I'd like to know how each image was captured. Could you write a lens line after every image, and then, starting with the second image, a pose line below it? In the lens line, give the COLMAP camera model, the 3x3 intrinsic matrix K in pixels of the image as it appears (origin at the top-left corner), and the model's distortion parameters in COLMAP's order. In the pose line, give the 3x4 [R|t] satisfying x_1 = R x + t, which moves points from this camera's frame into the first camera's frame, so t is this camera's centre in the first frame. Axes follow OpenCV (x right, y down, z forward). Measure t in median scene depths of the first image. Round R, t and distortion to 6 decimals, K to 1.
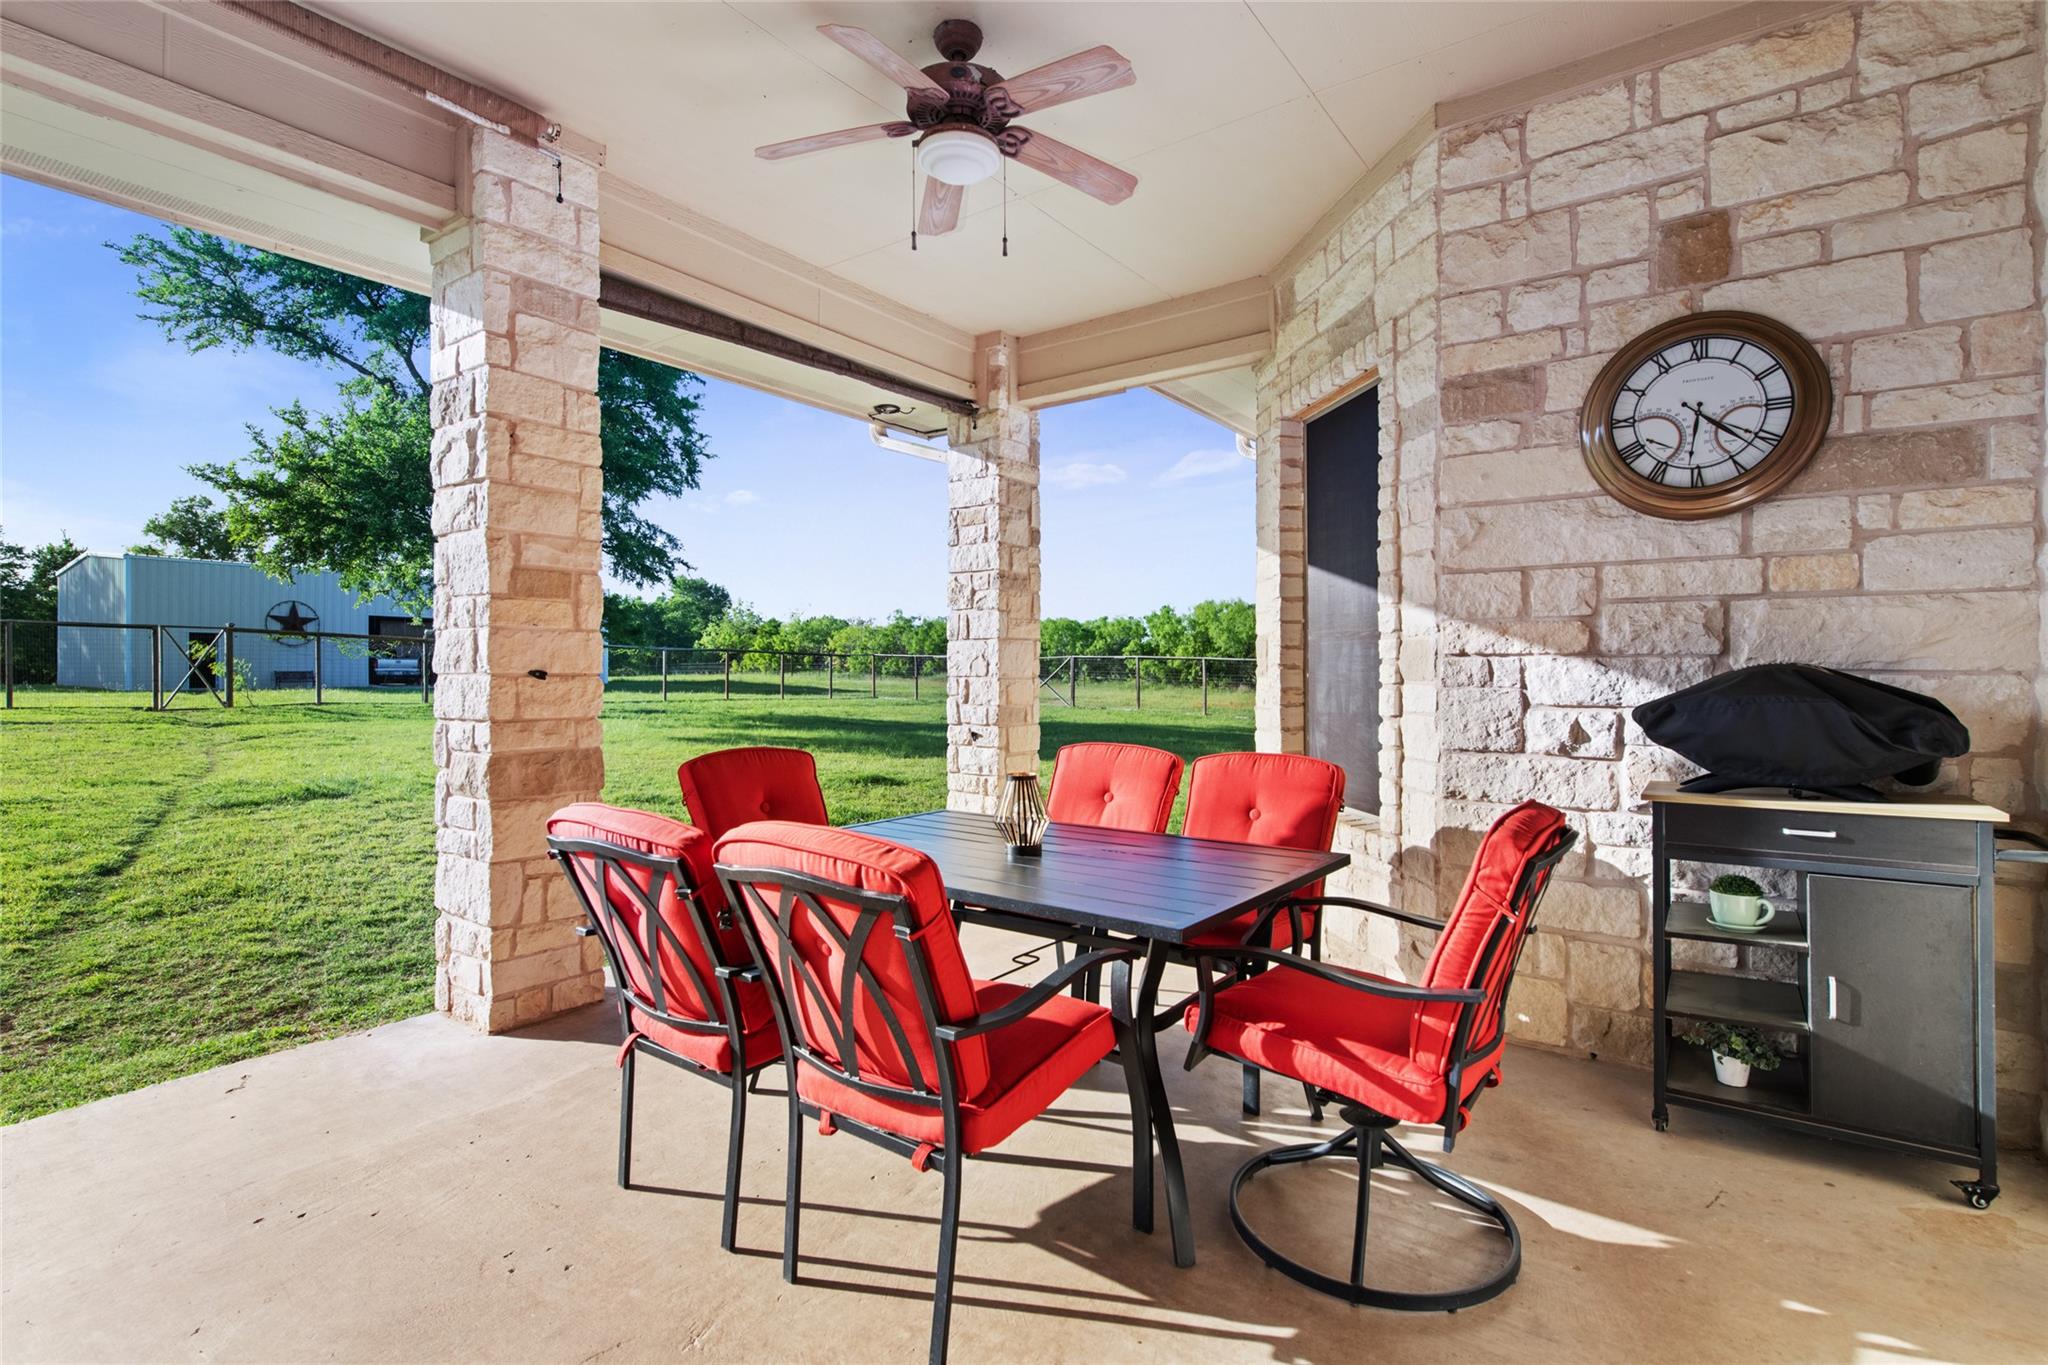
lens RADIAL K [[968.3, 0, 1033.4], [0, 968.3, 678.4], [0, 0, 1]] dist [0.002055, -0.002819]
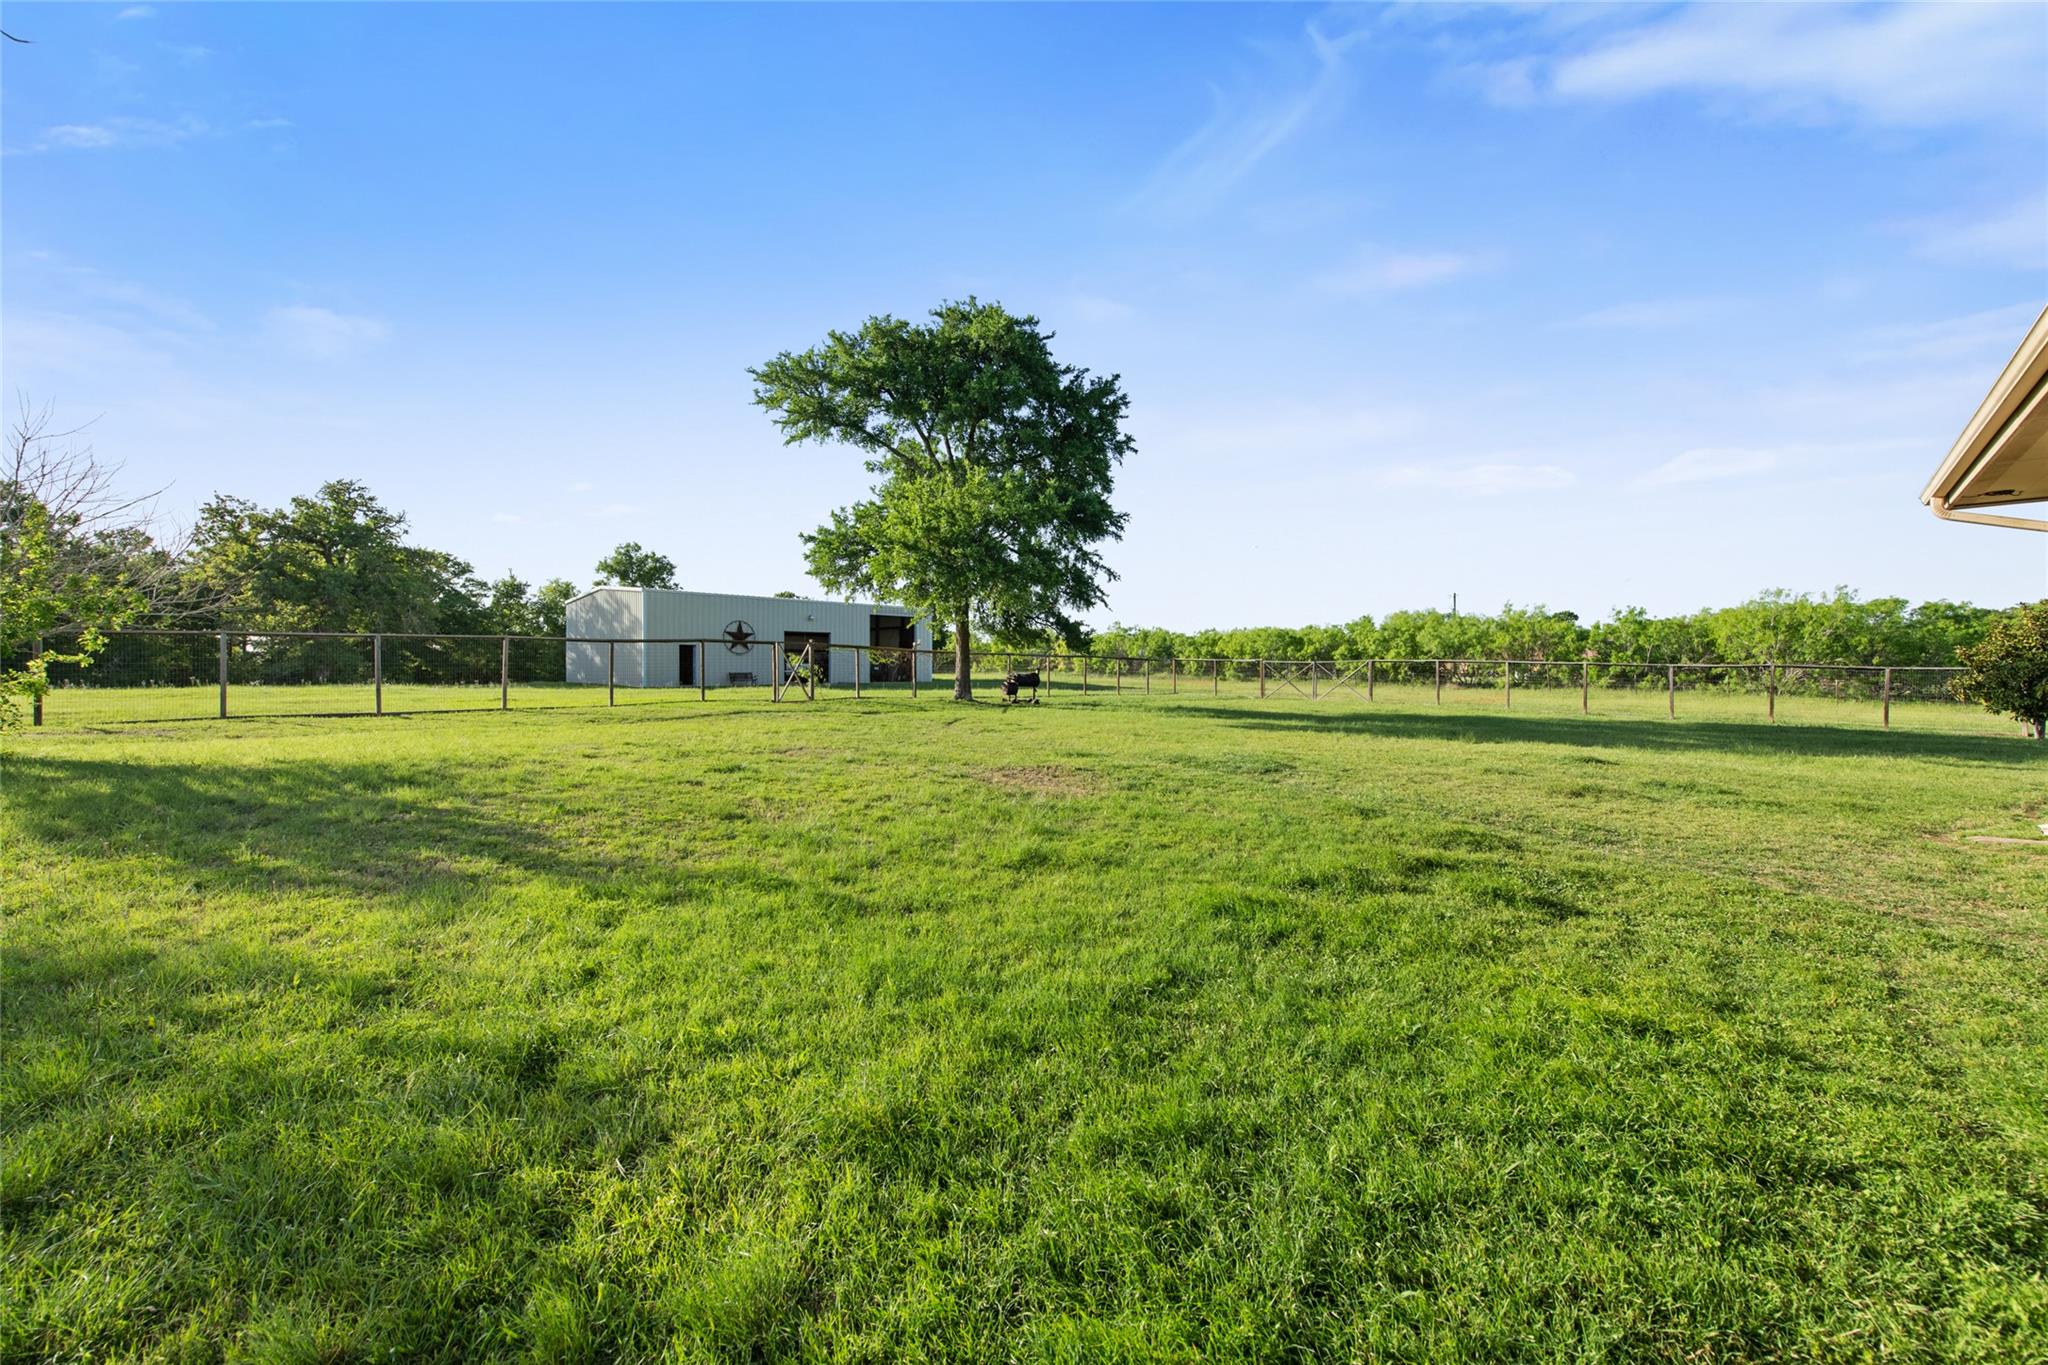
lens RADIAL K [[820.3, 0, 1026.1], [0, 820.3, 691.2], [0, 0, 1]] dist [0.002870, -0.000819]
pose [[0.989841, 0.002146, -0.142165, -0.162947], [0.000465, 0.999832, 0.018334, -0.002698], [0.142181, -0.018214, 0.989673, -0.054001]]
